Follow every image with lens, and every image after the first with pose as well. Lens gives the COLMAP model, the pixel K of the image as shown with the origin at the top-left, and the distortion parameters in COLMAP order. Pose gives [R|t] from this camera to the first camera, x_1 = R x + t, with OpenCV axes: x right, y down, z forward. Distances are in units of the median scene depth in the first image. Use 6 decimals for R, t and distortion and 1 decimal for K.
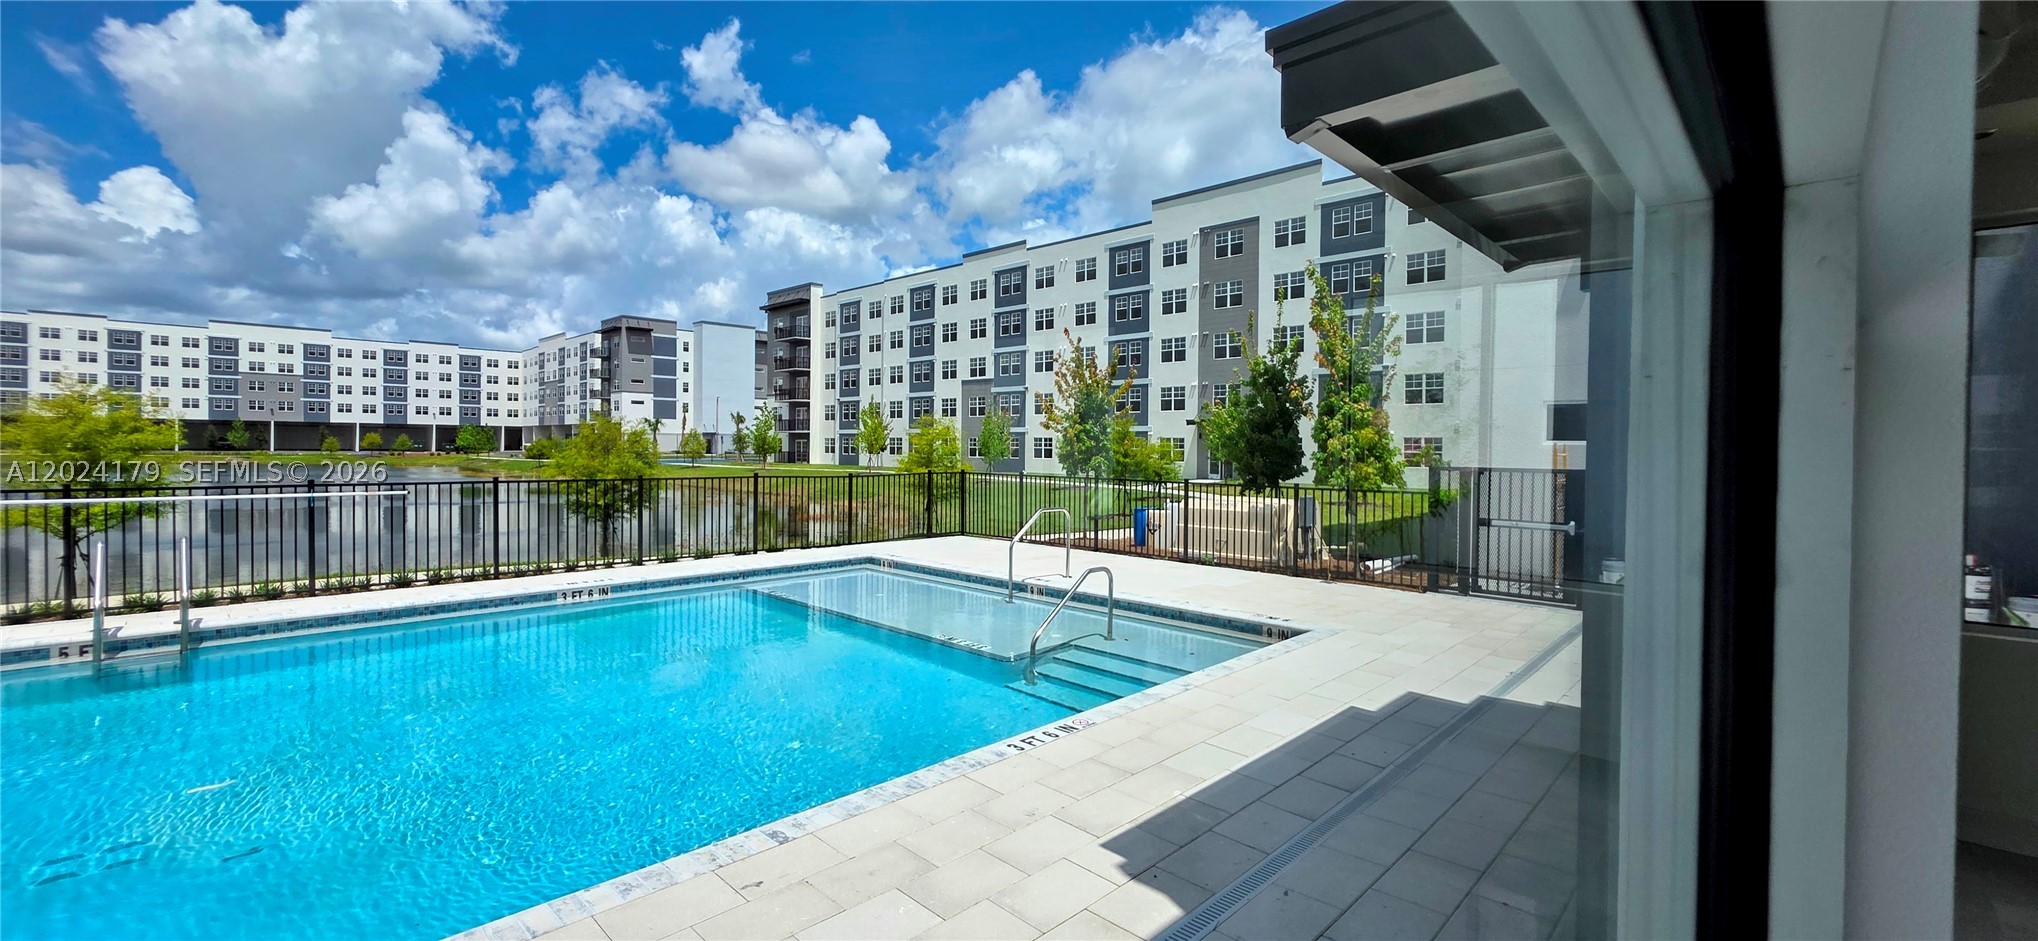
lens RADIAL K [[815.9, 0, 1021.1], [0, 815.9, 458.6], [0, 0, 1]] dist [0.004305, -0.001014]
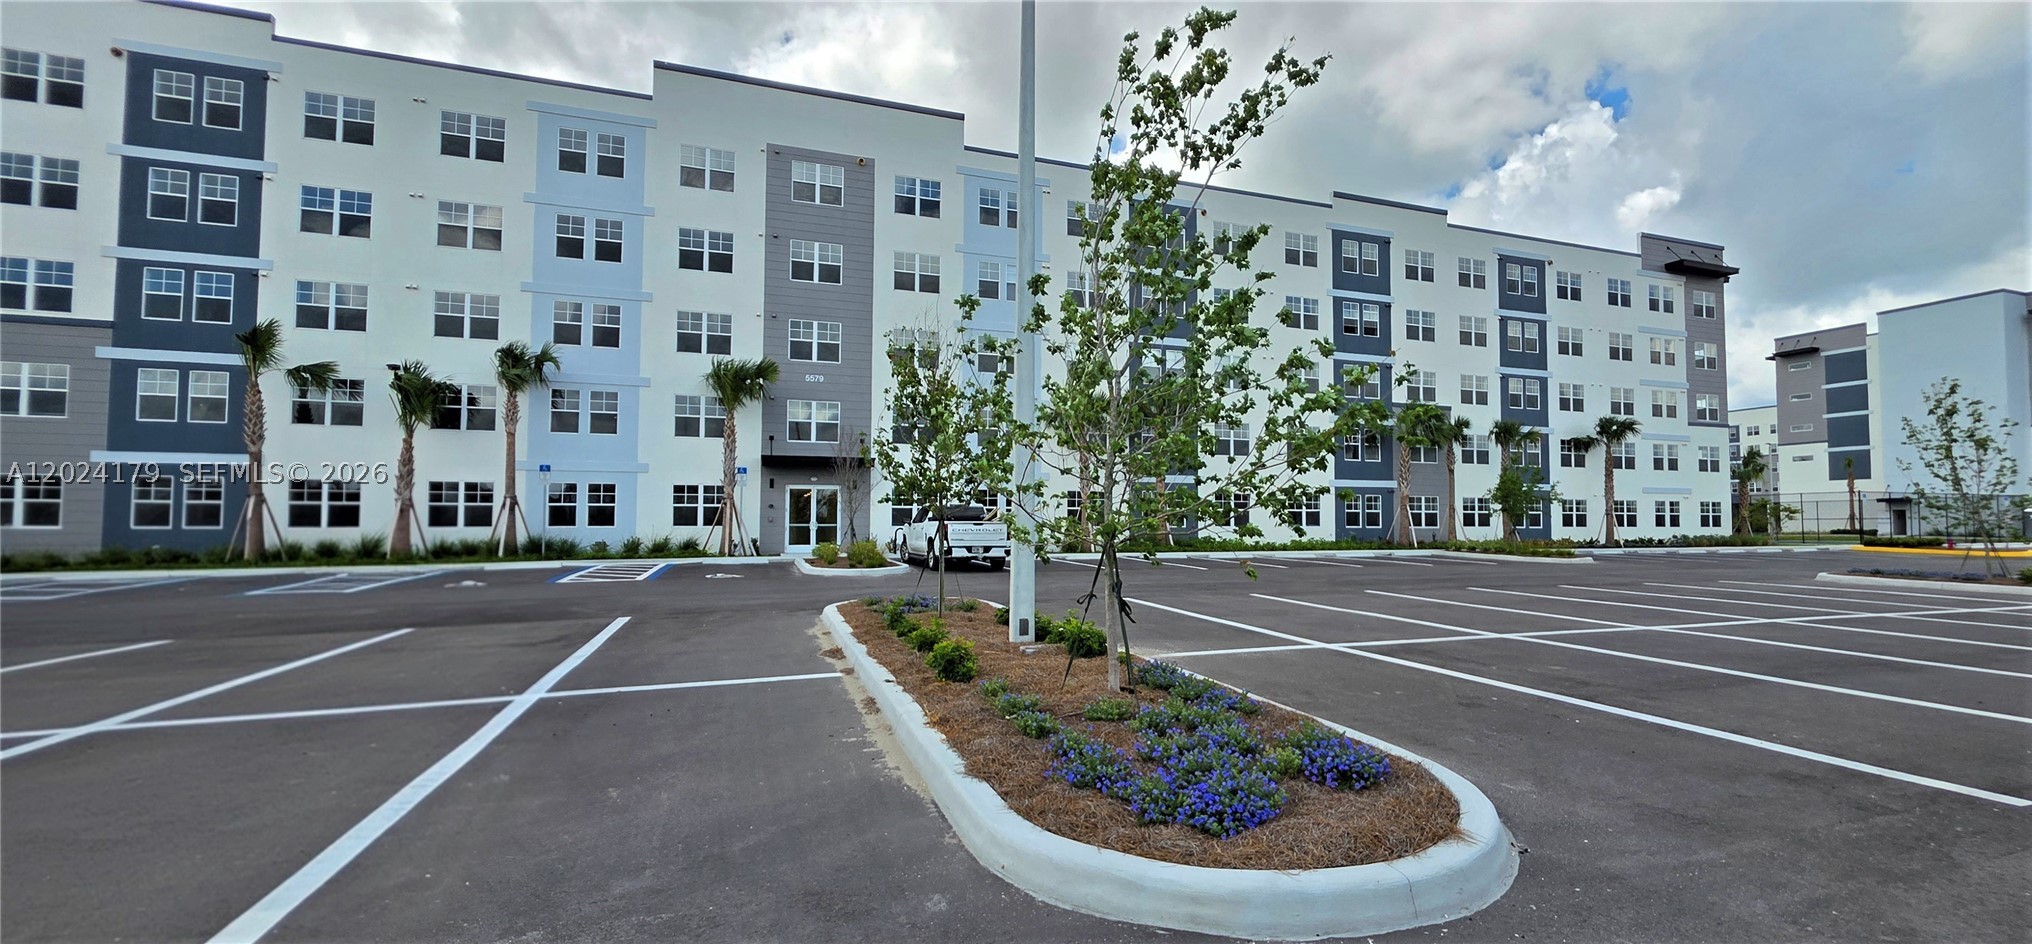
lens RADIAL K [[1186.5, 0, 1017.0], [0, 1186.5, 461.2], [0, 0, 1]] dist [-0.004886, -0.000442]
pose [[0.319391, 0.028133, 0.947205, -0.610888], [0.007855, 0.999446, -0.032334, -0.015848], [-0.947591, 0.017768, 0.318993, 0.598096]]
